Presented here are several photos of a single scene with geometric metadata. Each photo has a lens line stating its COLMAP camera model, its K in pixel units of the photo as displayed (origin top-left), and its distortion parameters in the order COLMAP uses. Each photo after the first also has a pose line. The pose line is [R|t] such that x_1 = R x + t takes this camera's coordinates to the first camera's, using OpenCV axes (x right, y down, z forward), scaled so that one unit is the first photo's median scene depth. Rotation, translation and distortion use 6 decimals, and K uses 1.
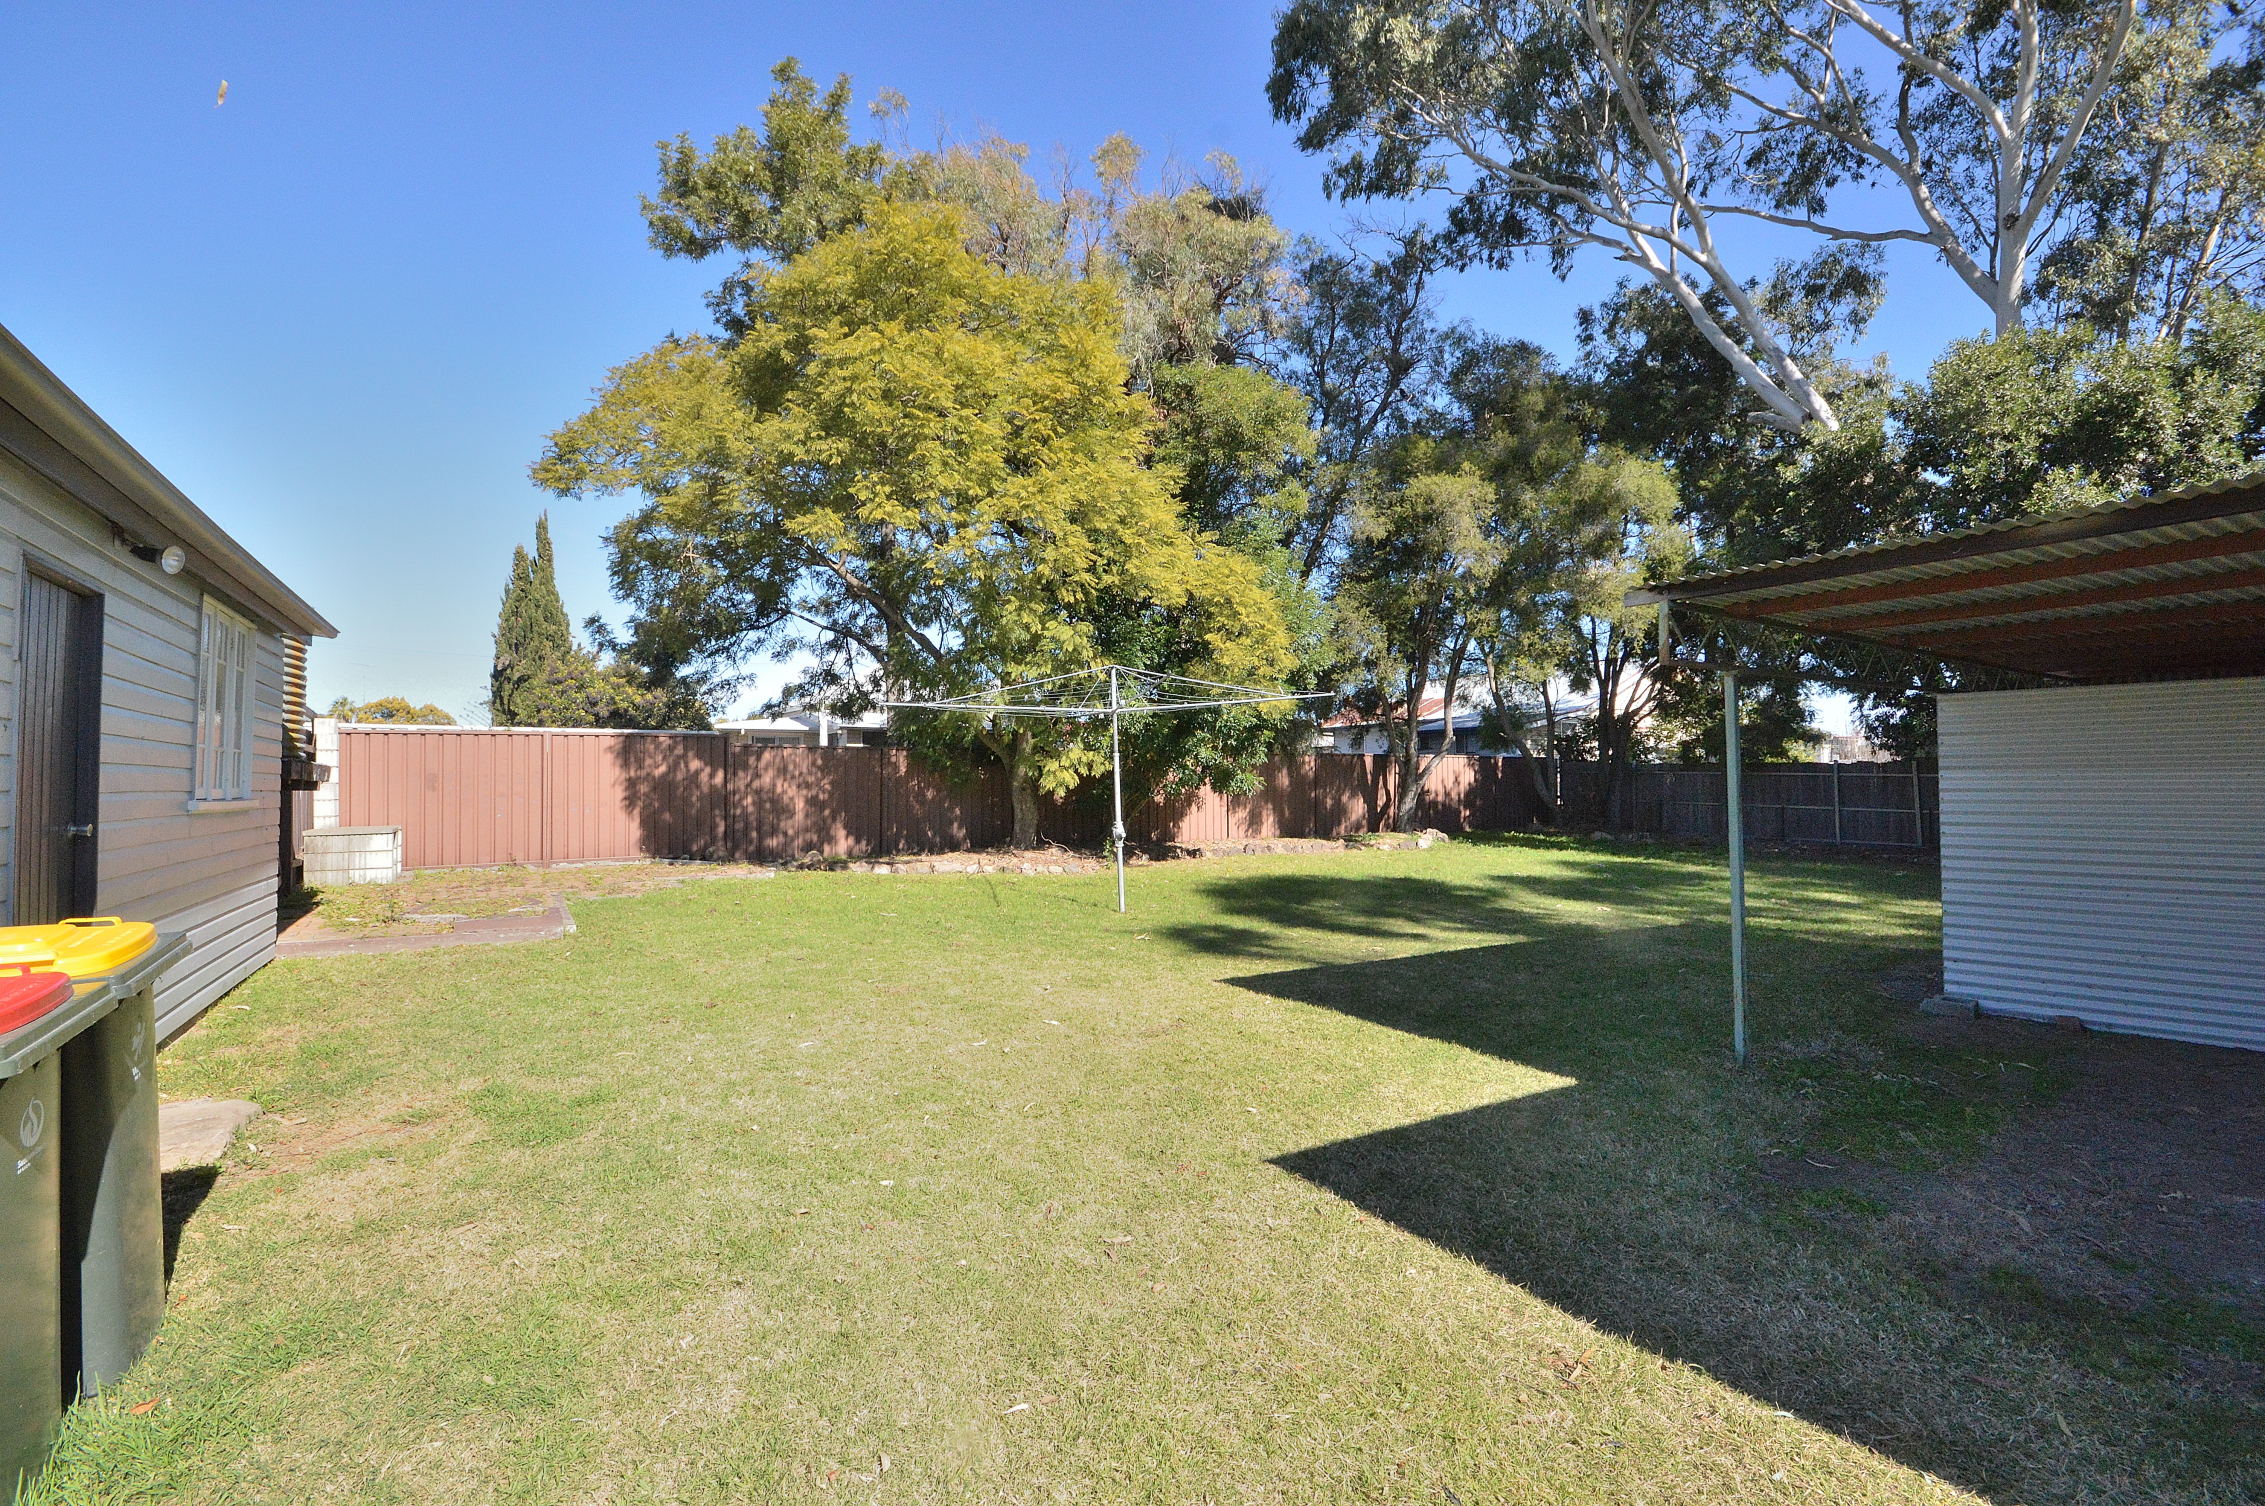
lens RADIAL K [[1019.2, 0, 1140.8], [0, 1019.2, 769.3], [0, 0, 1]] dist [0.002485, -0.008510]
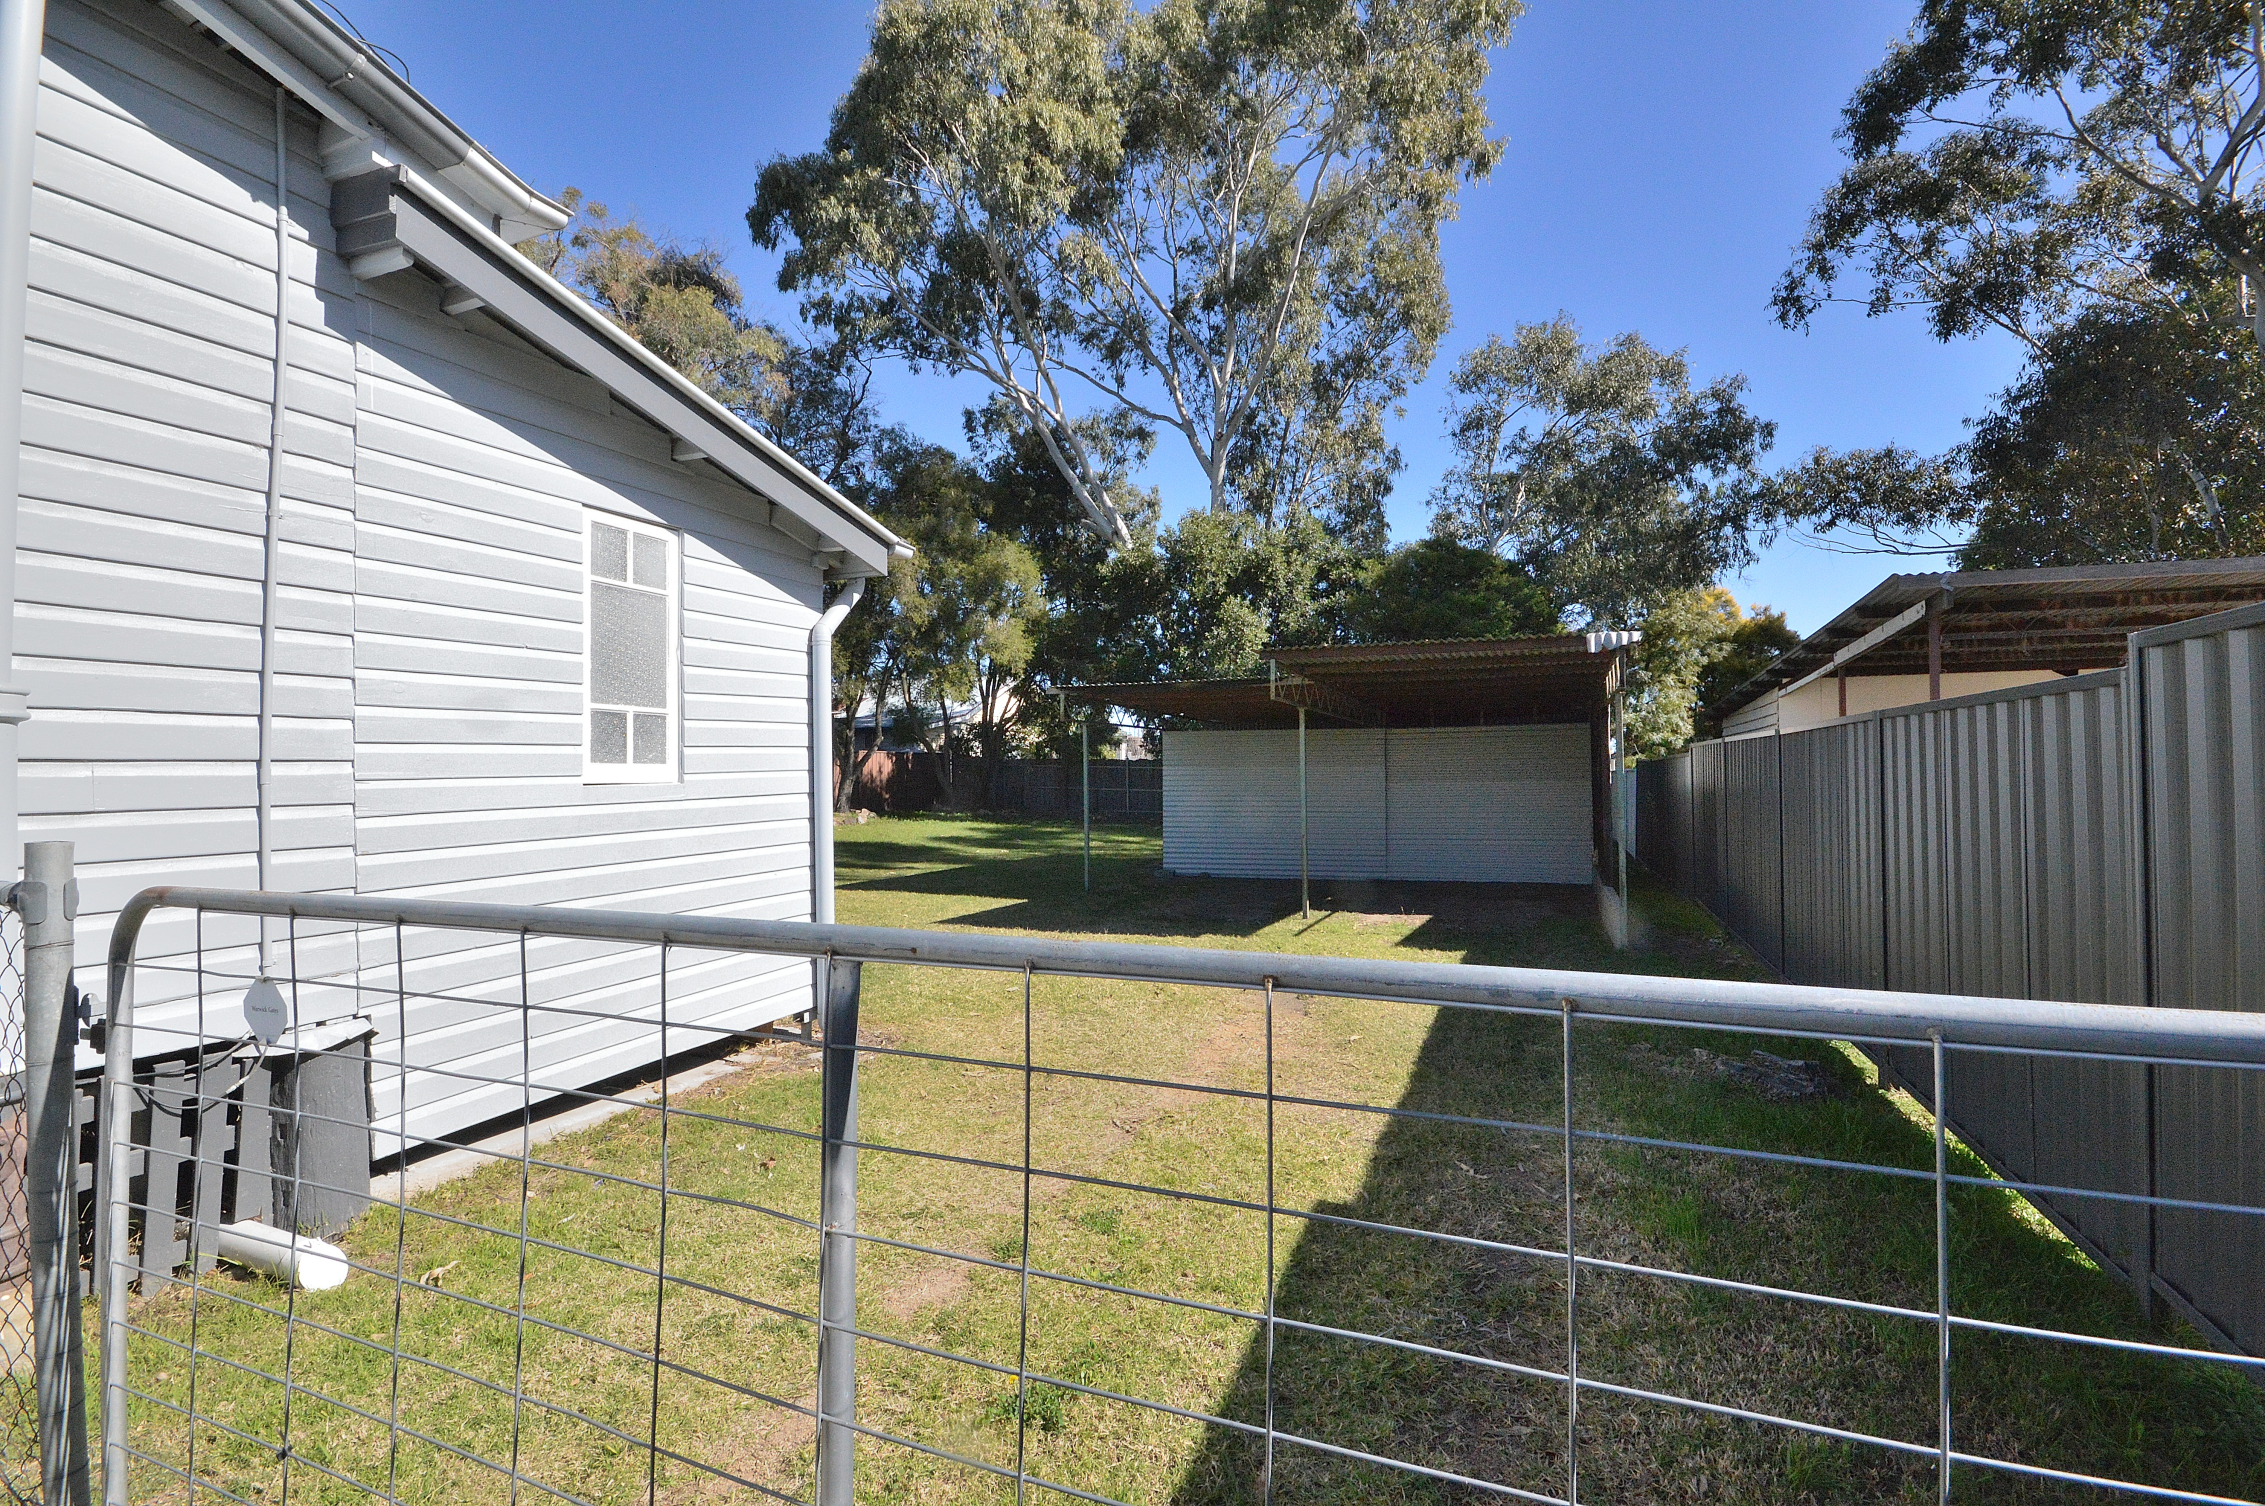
lens RADIAL K [[1018.8, 0, 1140.7], [0, 1018.8, 767.2], [0, 0, 1]] dist [-0.001790, -0.001753]
pose [[0.813798, 0.004684, 0.581129, -0.178344], [-0.009920, 0.999934, 0.005832, -0.003494], [-0.581063, -0.010511, 0.813791, -0.242502]]
